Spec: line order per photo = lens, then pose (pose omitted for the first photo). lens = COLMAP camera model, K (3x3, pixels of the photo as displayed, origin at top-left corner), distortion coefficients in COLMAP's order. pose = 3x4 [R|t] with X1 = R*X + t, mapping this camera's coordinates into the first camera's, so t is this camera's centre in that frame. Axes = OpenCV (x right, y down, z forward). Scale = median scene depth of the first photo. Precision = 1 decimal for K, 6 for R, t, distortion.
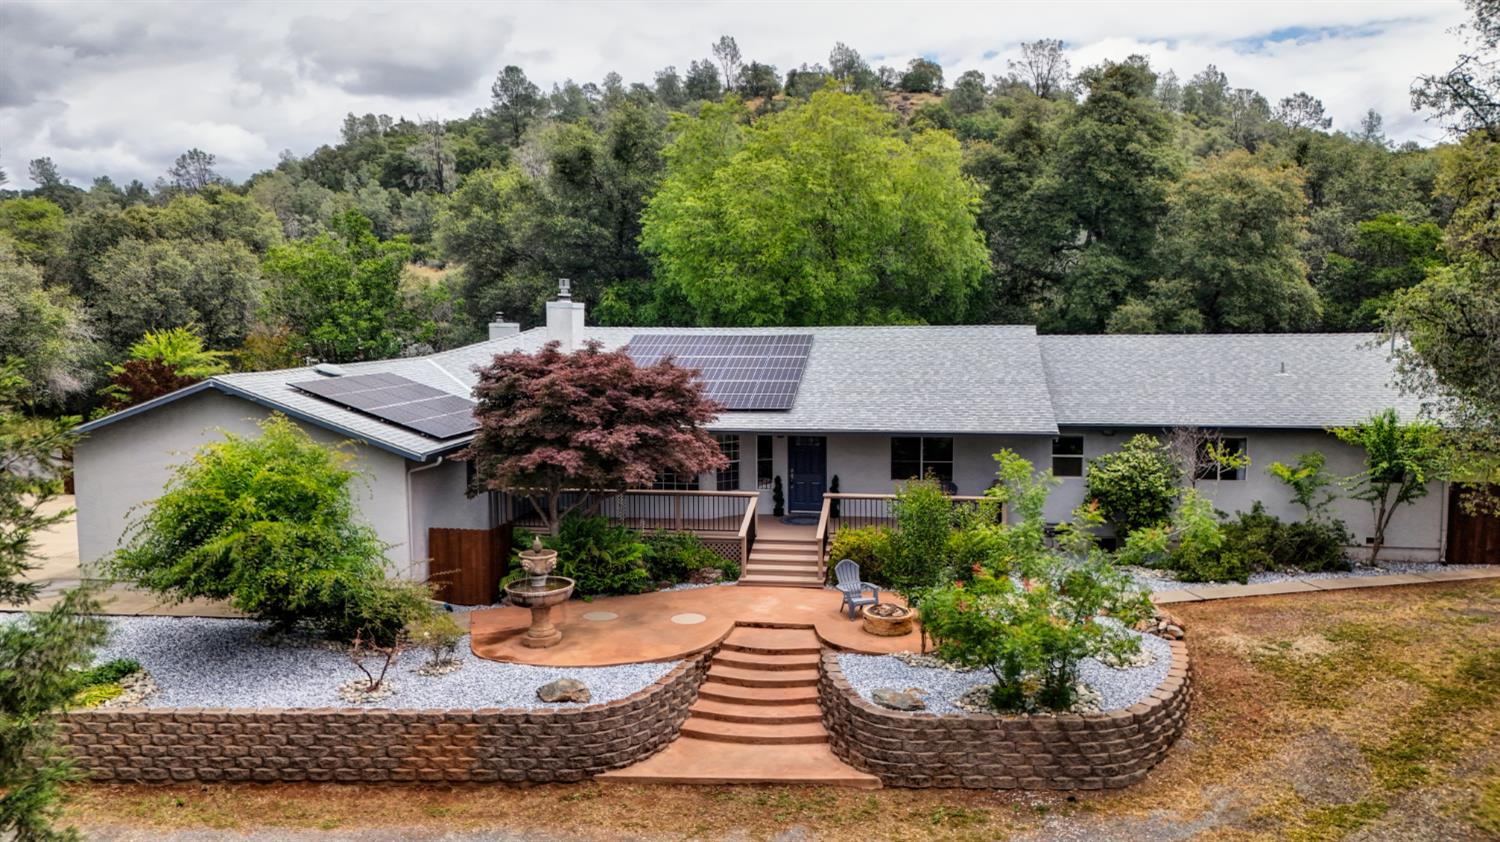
lens RADIAL K [[1106.3, 0, 750.0], [0, 1106.3, 421.0], [0, 0, 1]] dist [0.054961, -0.036128]
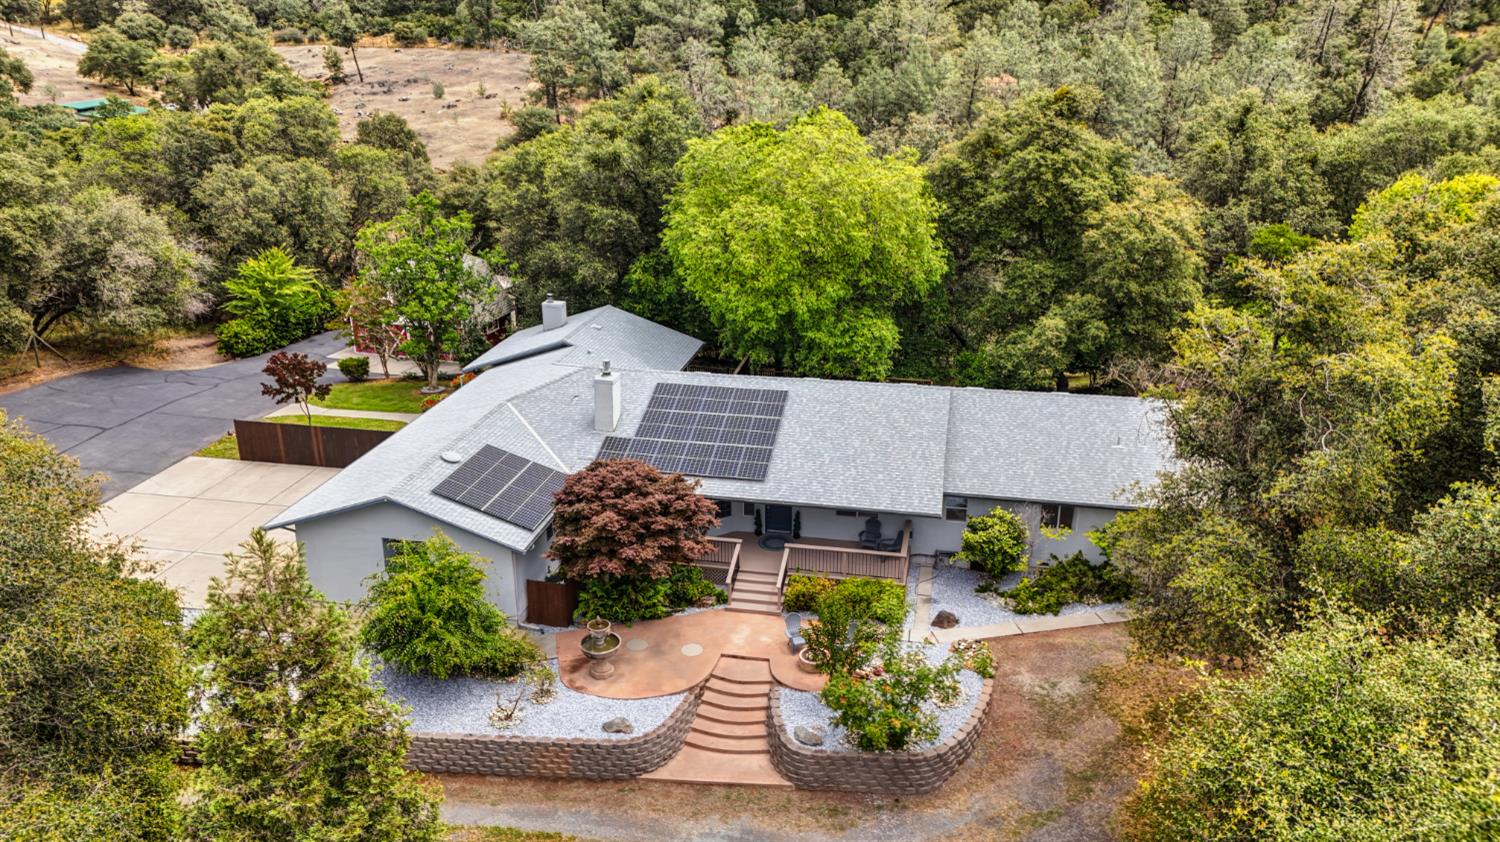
lens RADIAL K [[1106.3, 0, 750.0], [0, 1106.3, 421.0], [0, 0, 1]] dist [0.054961, -0.036128]
pose [[0.999595, 0.016918, -0.022871, 0.066158], [-0.010844, 0.969845, 0.243481, -0.594762], [0.026300, -0.243135, 0.969636, -0.525854]]
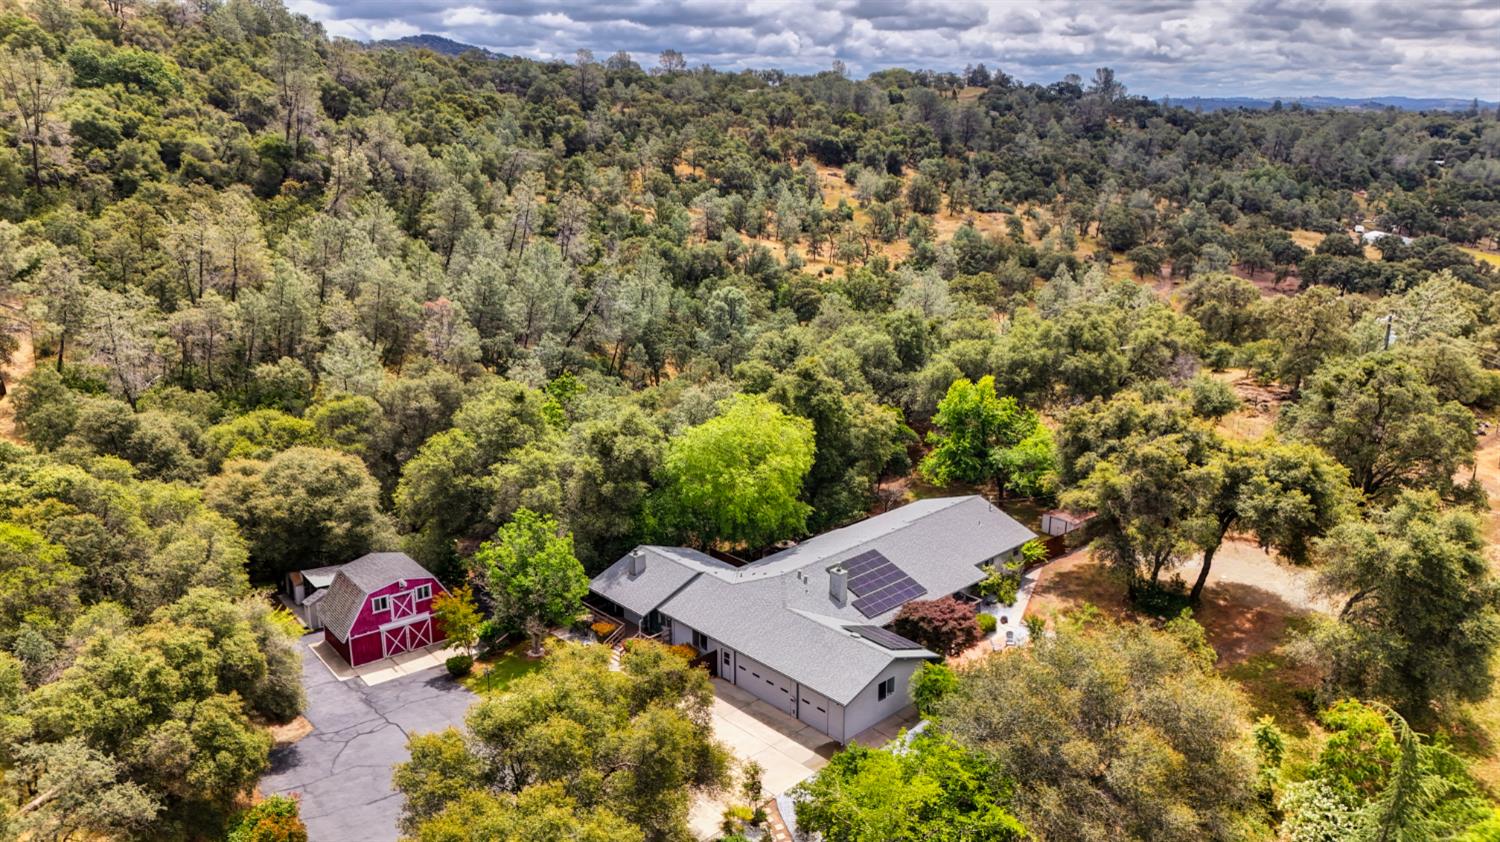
lens RADIAL K [[1106.3, 0, 750.0], [0, 1106.3, 421.0], [0, 0, 1]] dist [0.054961, -0.036128]
pose [[0.607391, -0.217718, 0.763986, -3.312886], [0.081539, 0.973718, 0.212660, -1.517109], [-0.790207, -0.066873, 0.609180, -0.526519]]
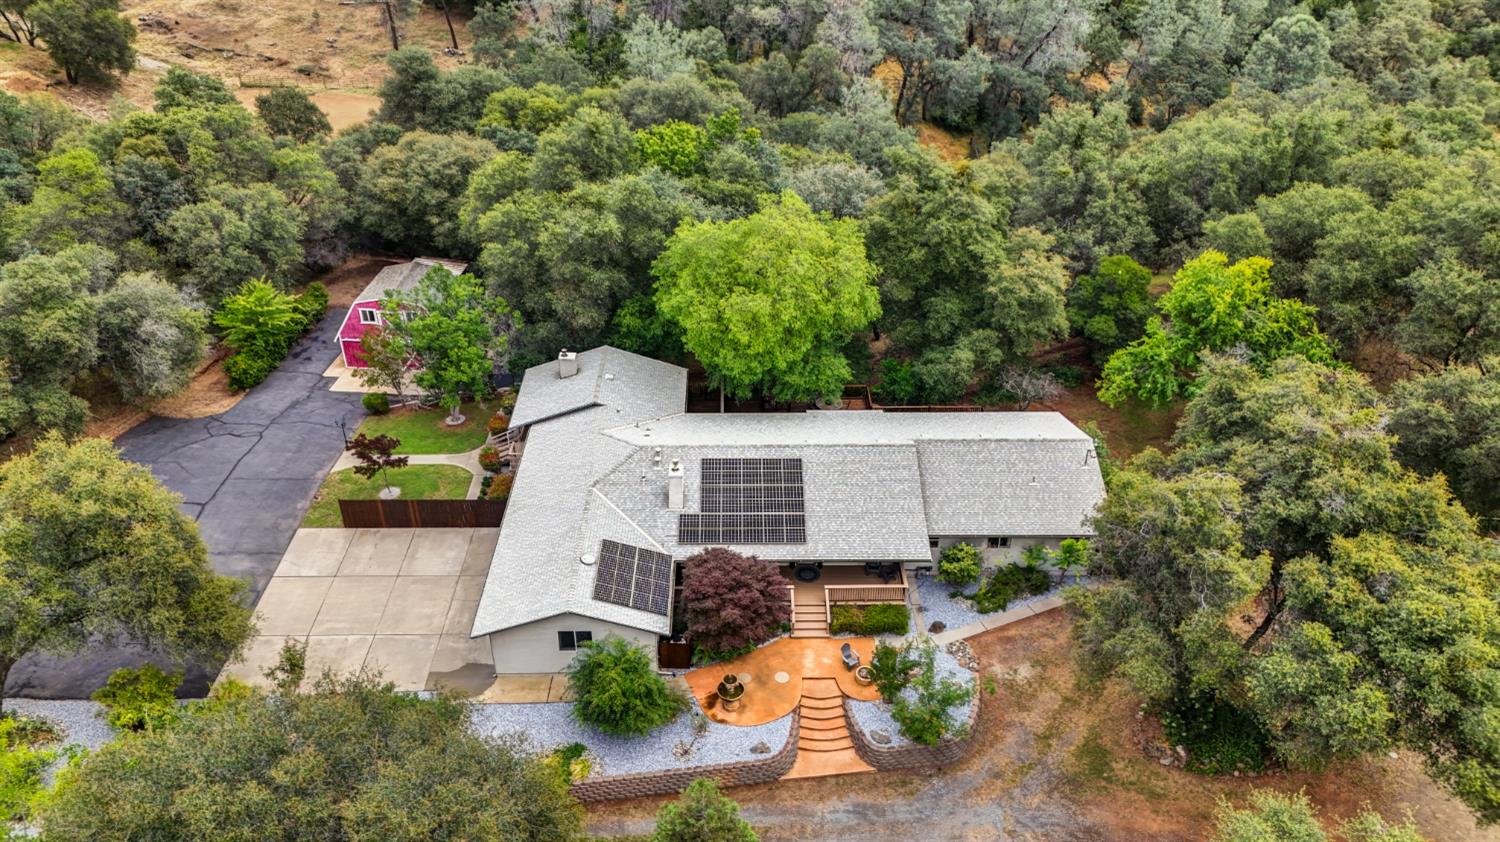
lens RADIAL K [[1101.8, 0, 750.0], [0, 1101.8, 421.0], [0, 0, 1]] dist [0.057112, -0.000028]
pose [[0.983654, -0.086157, 0.158122, -0.503952], [0.007257, 0.896364, 0.443260, -1.526726], [-0.179925, -0.434867, 0.882336, -0.942386]]
